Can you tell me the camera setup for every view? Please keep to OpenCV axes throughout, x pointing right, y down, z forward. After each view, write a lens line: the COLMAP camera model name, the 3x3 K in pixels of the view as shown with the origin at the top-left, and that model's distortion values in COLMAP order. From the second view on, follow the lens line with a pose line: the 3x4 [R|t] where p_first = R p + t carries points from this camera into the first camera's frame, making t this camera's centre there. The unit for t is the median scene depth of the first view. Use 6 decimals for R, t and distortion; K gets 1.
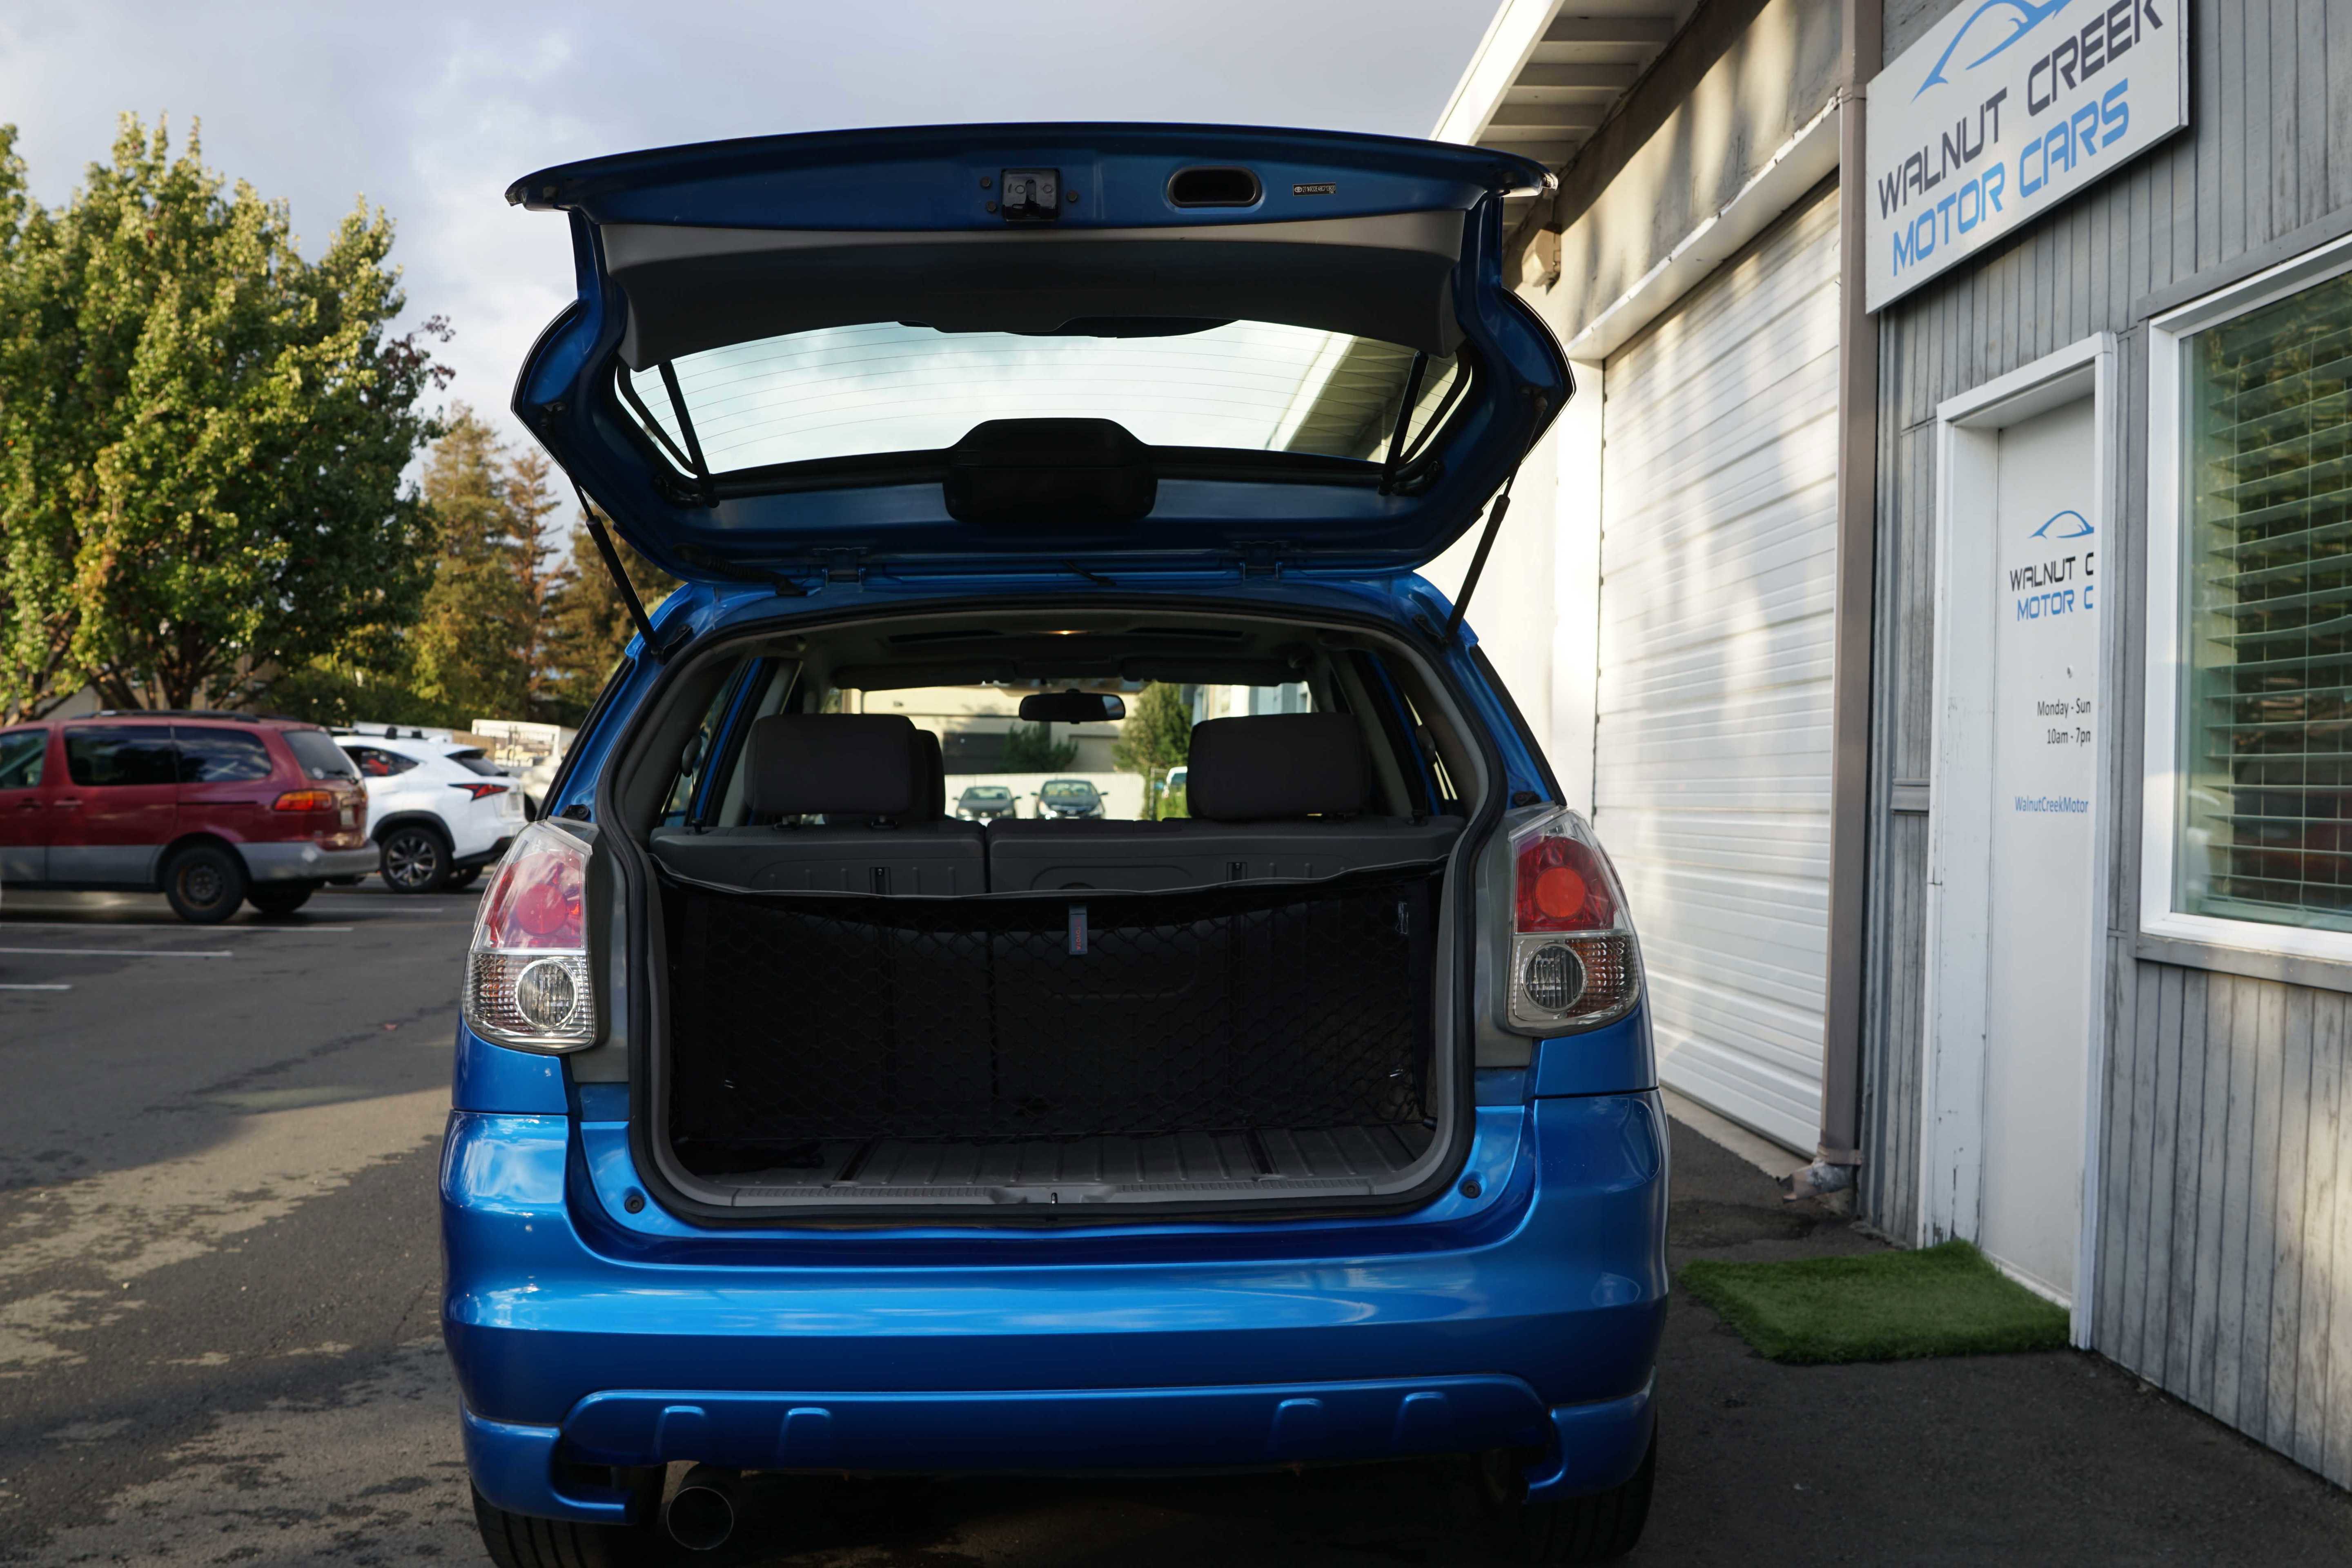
lens RADIAL K [[2499.0, 0, 1183.9], [0, 2499.0, 797.0], [0, 0, 1]] dist [-0.138353, 0.076611]
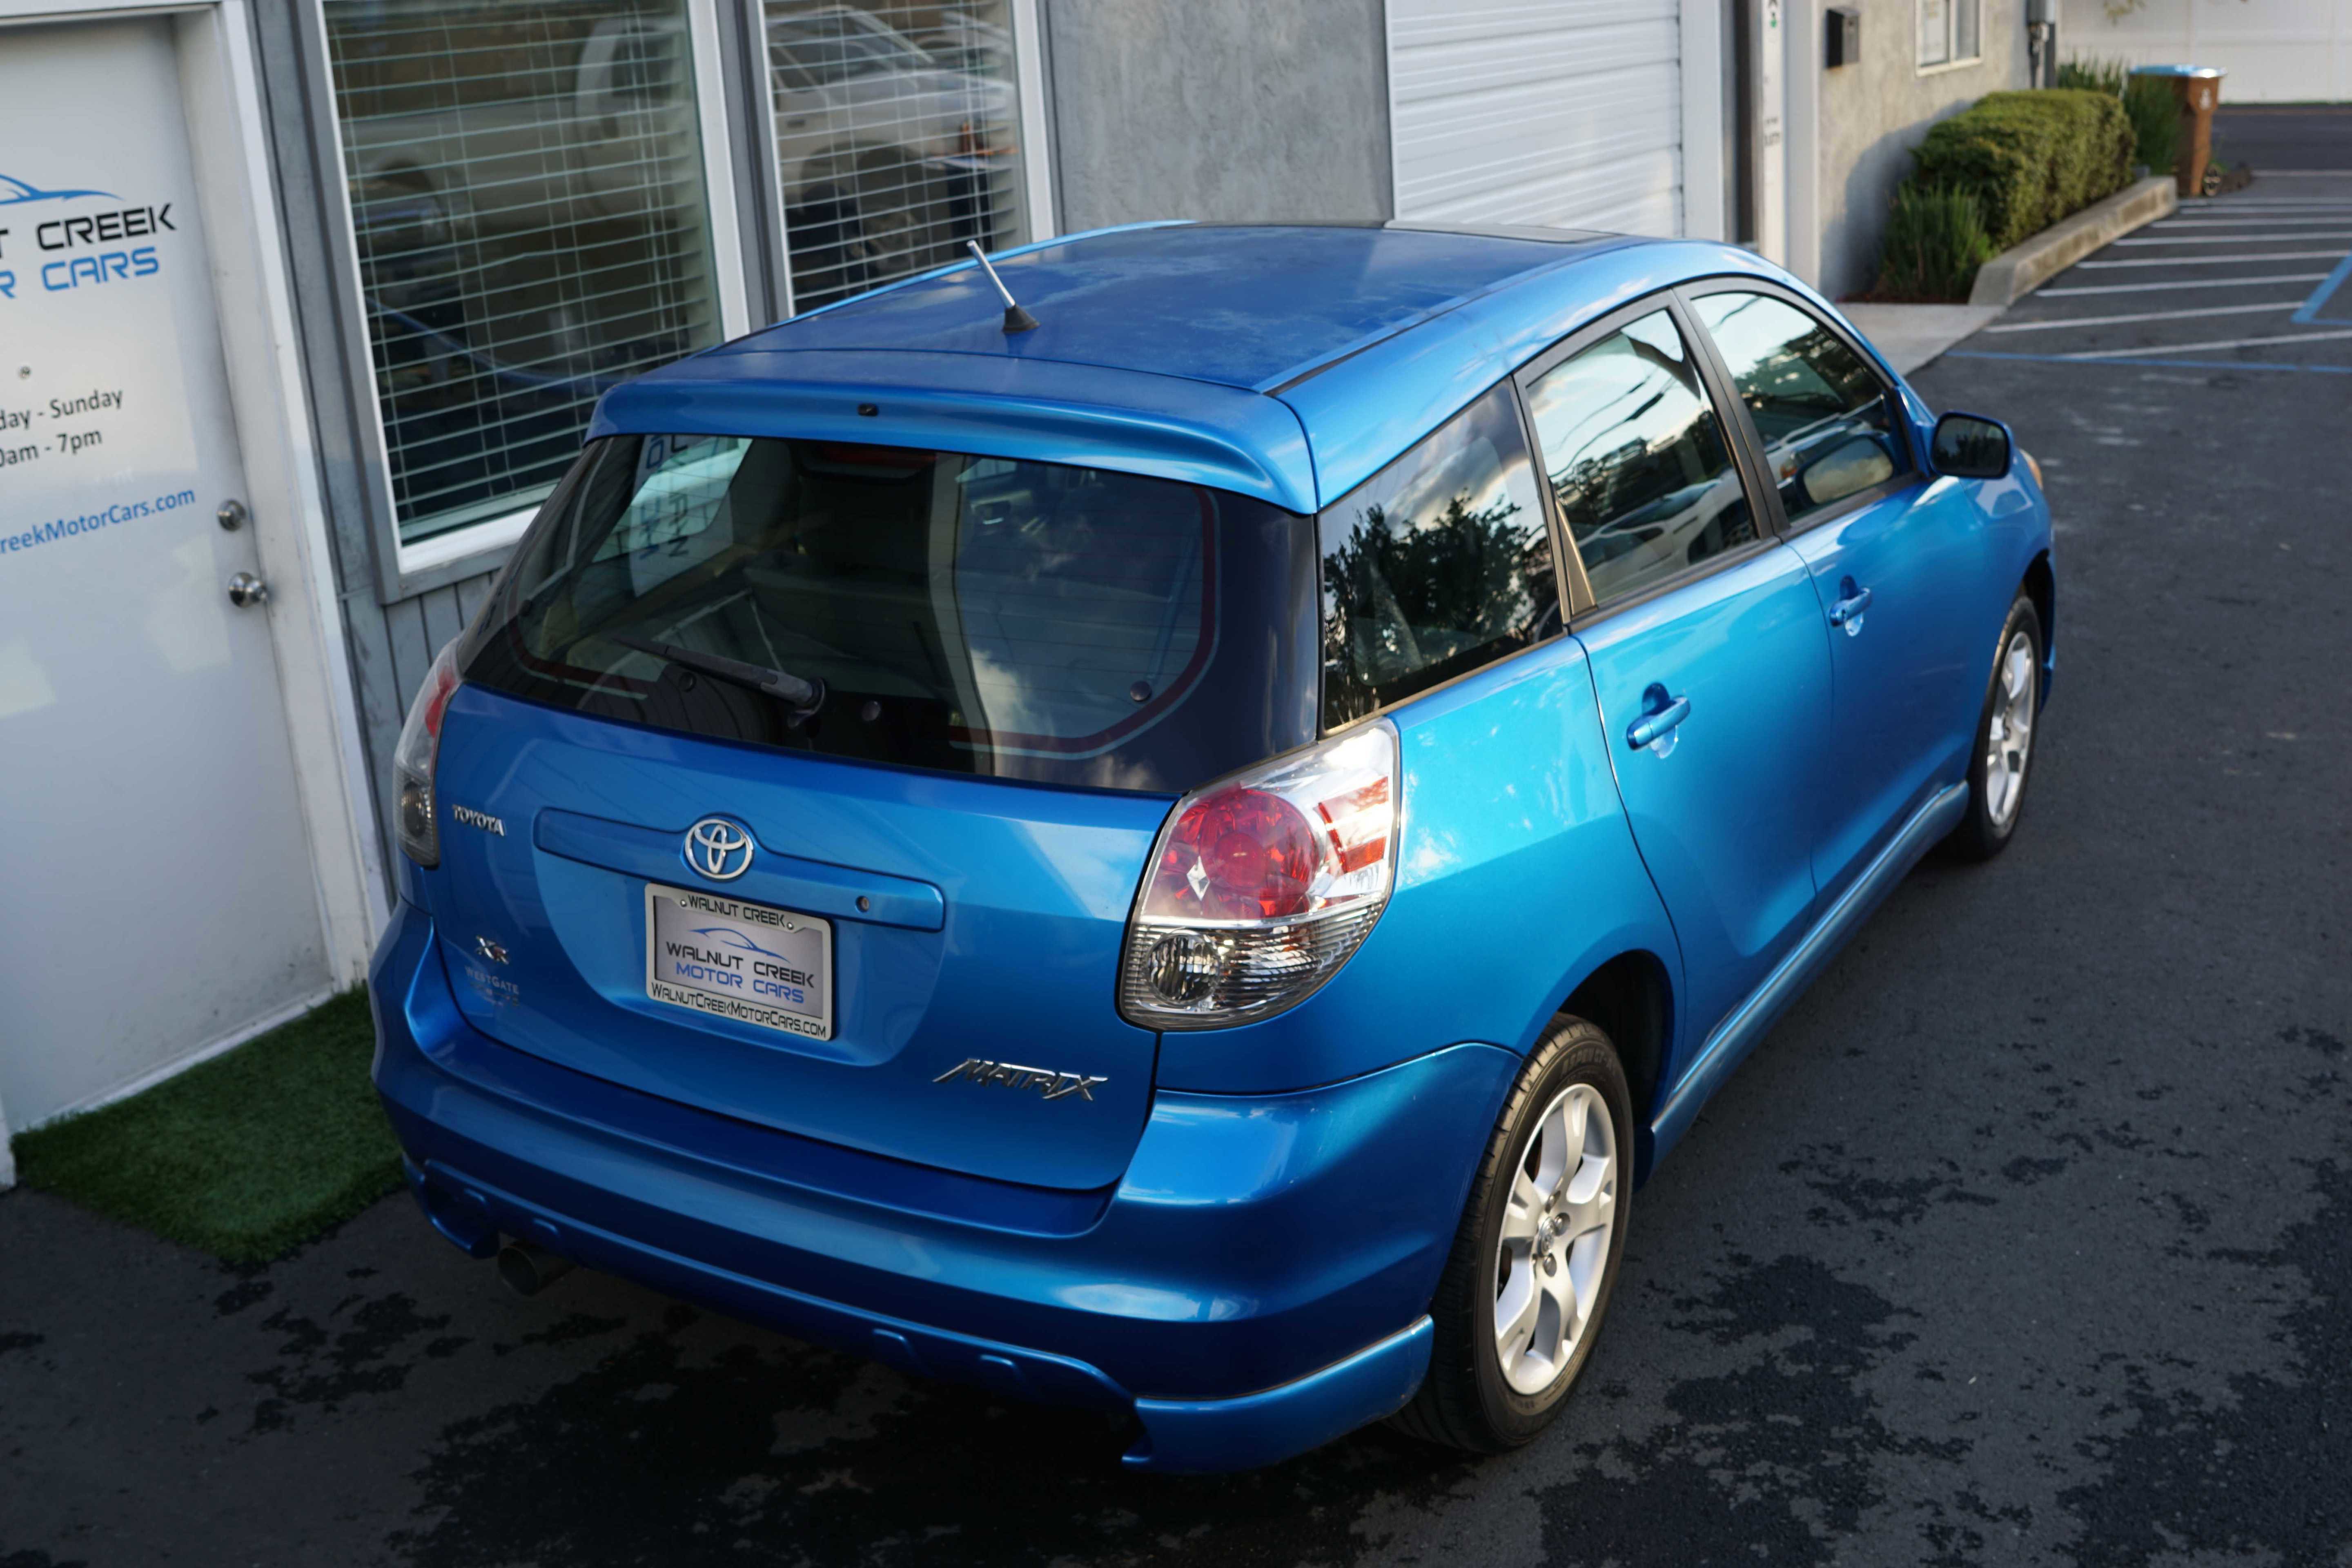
lens RADIAL K [[2503.9, 0, 1185.2], [0, 2503.9, 782.3], [0, 0, 1]] dist [-0.148617, 0.101582]
pose [[-0.846964, -0.134724, 0.514297, -0.368359], [0.046064, 0.945126, 0.323442, -0.152085], [-0.529651, 0.297634, -0.794282, 1.361481]]
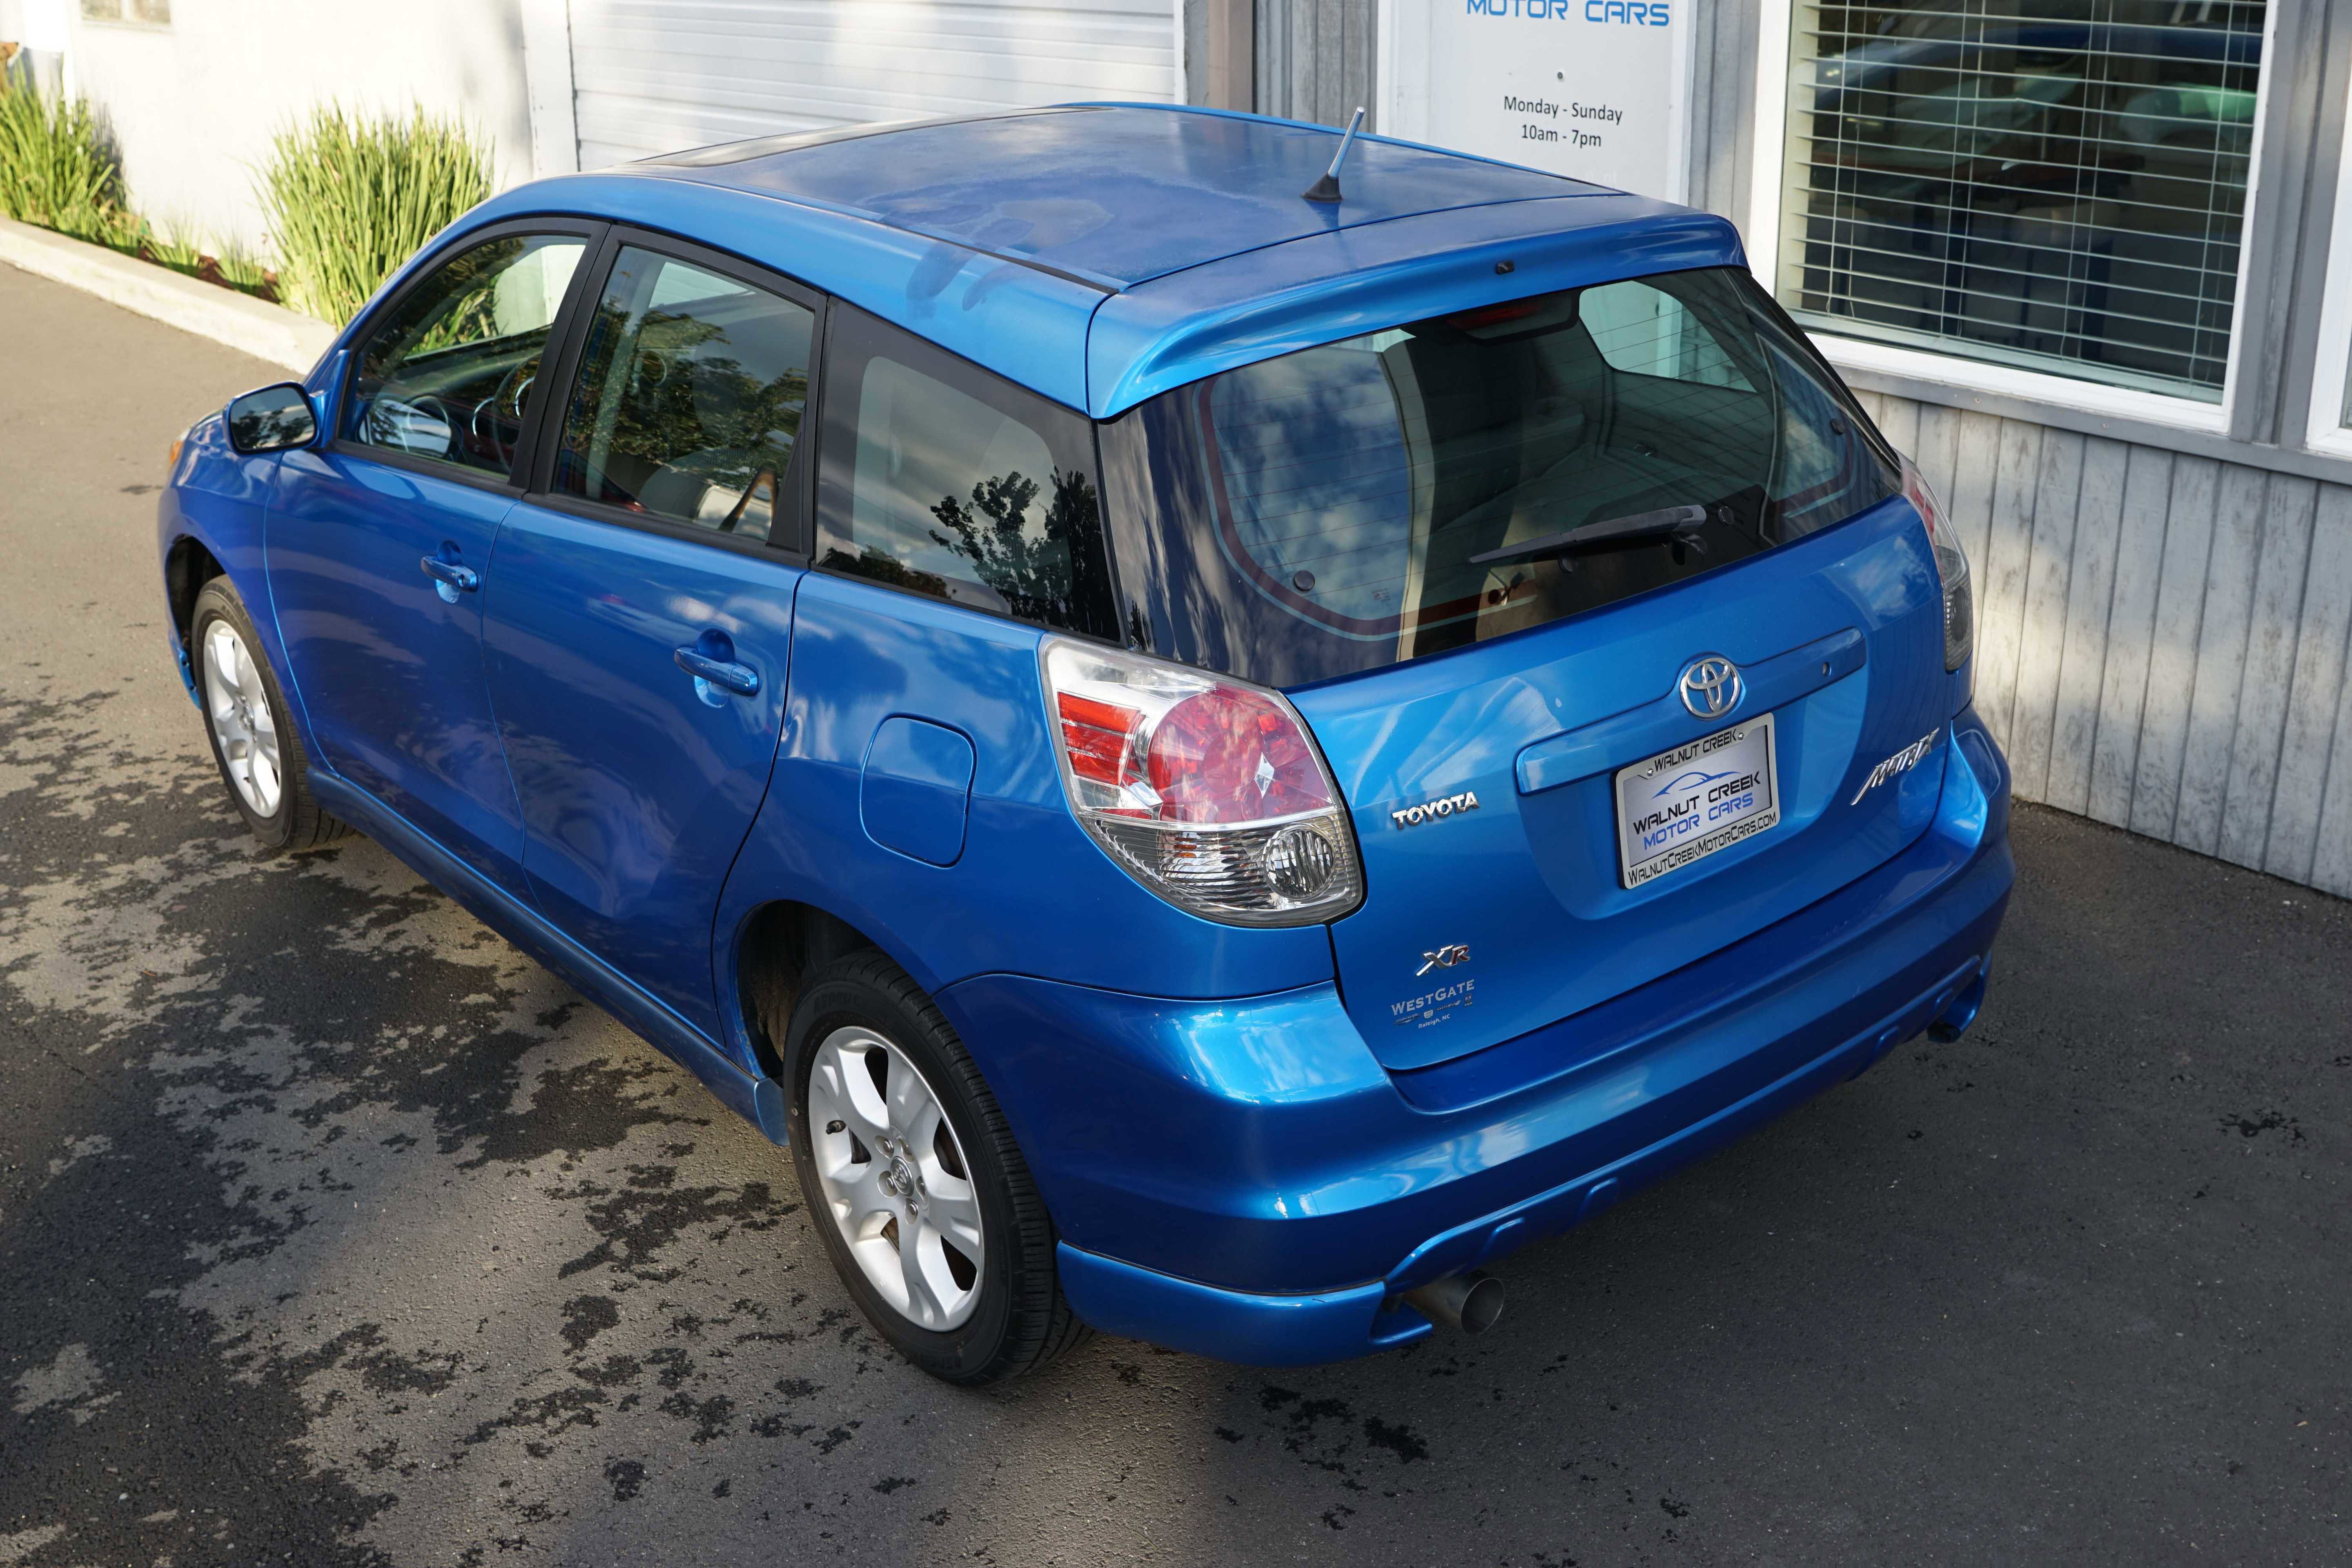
lens RADIAL K [[2503.9, 0, 1185.2], [0, 2503.9, 782.3], [0, 0, 1]] dist [-0.148617, 0.101582]
pose [[0.799273, -0.240682, 0.550668, -0.412717], [0.032660, 0.932343, 0.360097, -0.145639], [-0.600080, -0.269831, 0.753057, 0.178818]]
